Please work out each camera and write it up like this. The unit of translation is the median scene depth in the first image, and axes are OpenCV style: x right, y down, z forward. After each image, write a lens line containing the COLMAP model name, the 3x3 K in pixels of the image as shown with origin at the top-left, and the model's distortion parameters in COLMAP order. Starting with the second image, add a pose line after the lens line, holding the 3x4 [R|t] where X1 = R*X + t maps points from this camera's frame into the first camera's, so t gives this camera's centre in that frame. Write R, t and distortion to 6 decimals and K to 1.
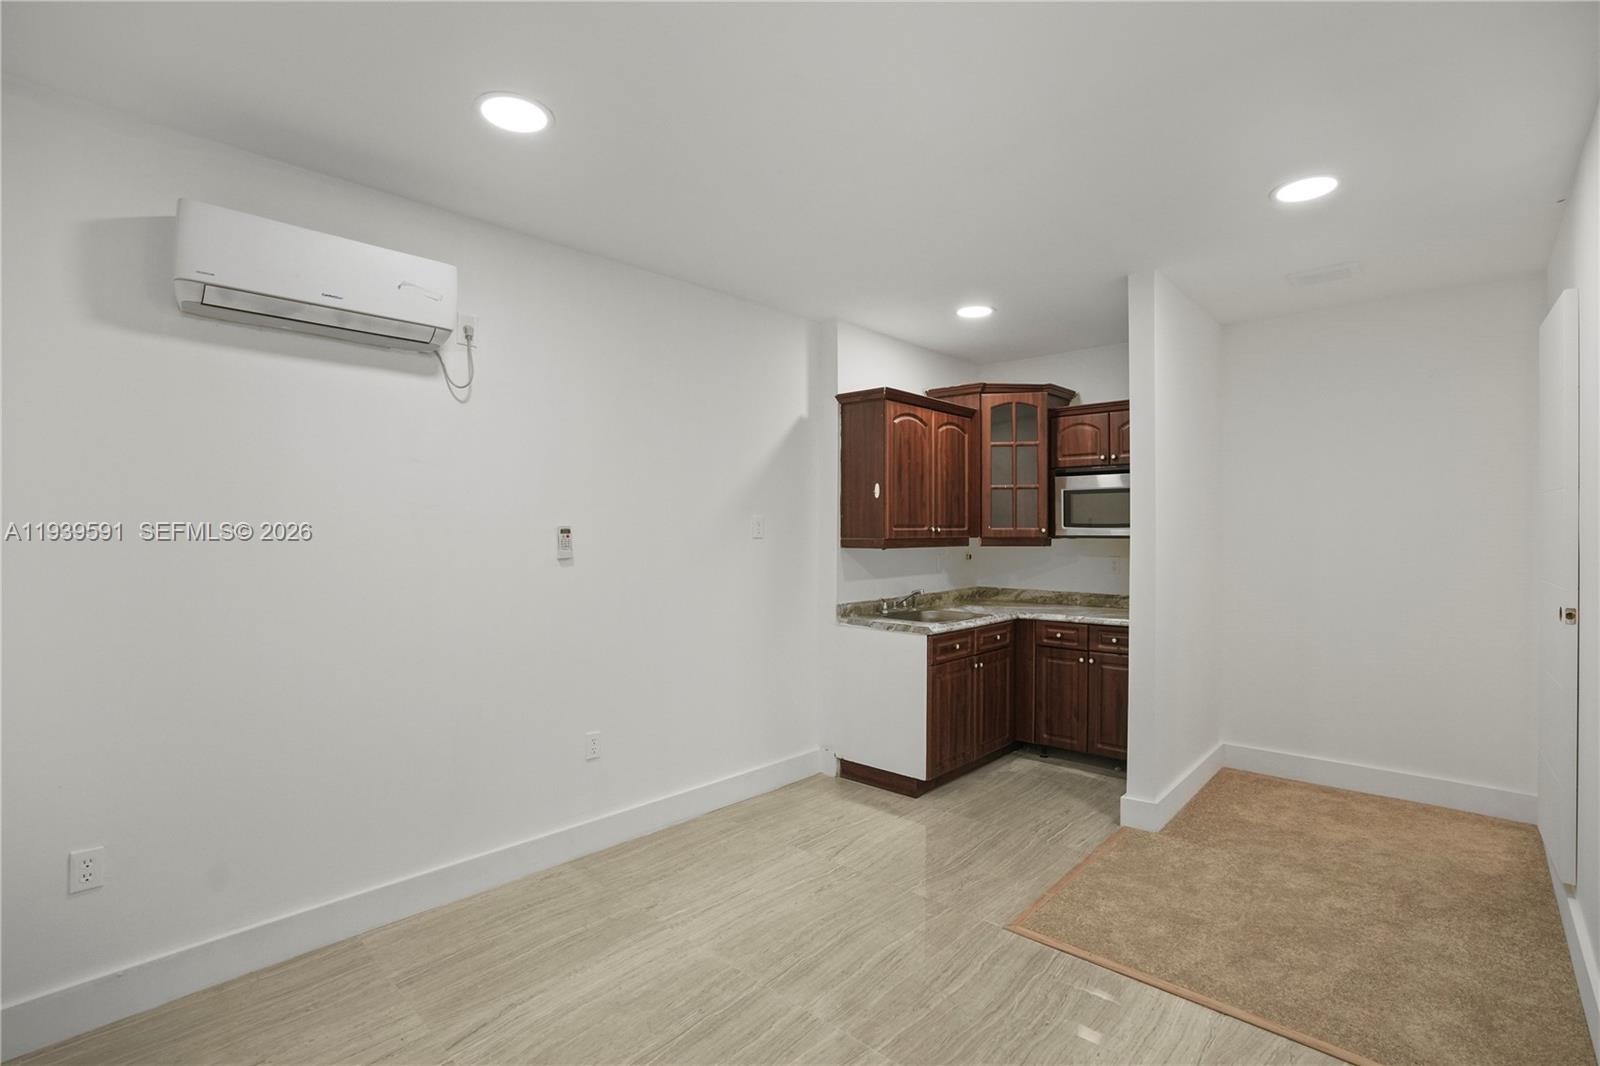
lens RADIAL K [[731.6, 0, 809.6], [0, 731.6, 529.6], [0, 0, 1]] dist [-0.057590, 0.022015]
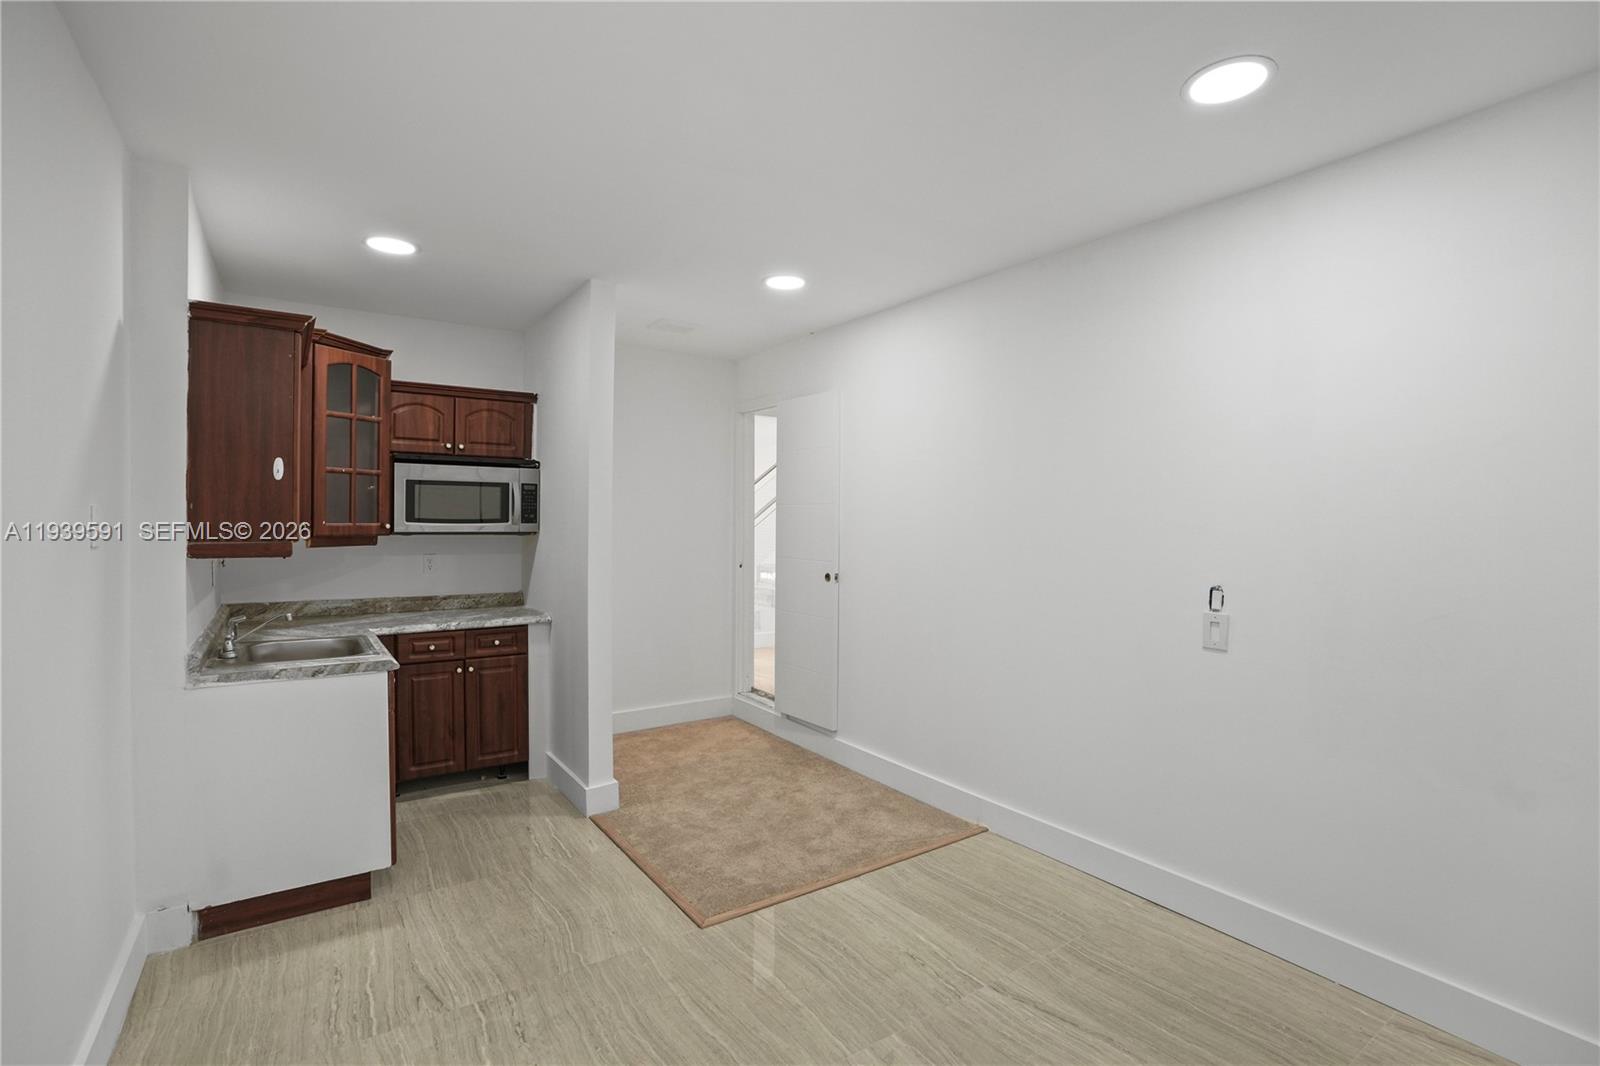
lens RADIAL K [[731.6, 0, 809.6], [0, 731.6, 529.6], [0, 0, 1]] dist [-0.057590, 0.022015]
pose [[0.229069, -0.009544, 0.973363, -0.400571], [-0.009009, 0.999888, 0.011924, -0.010077], [-0.973369, -0.011500, 0.228957, 0.374756]]
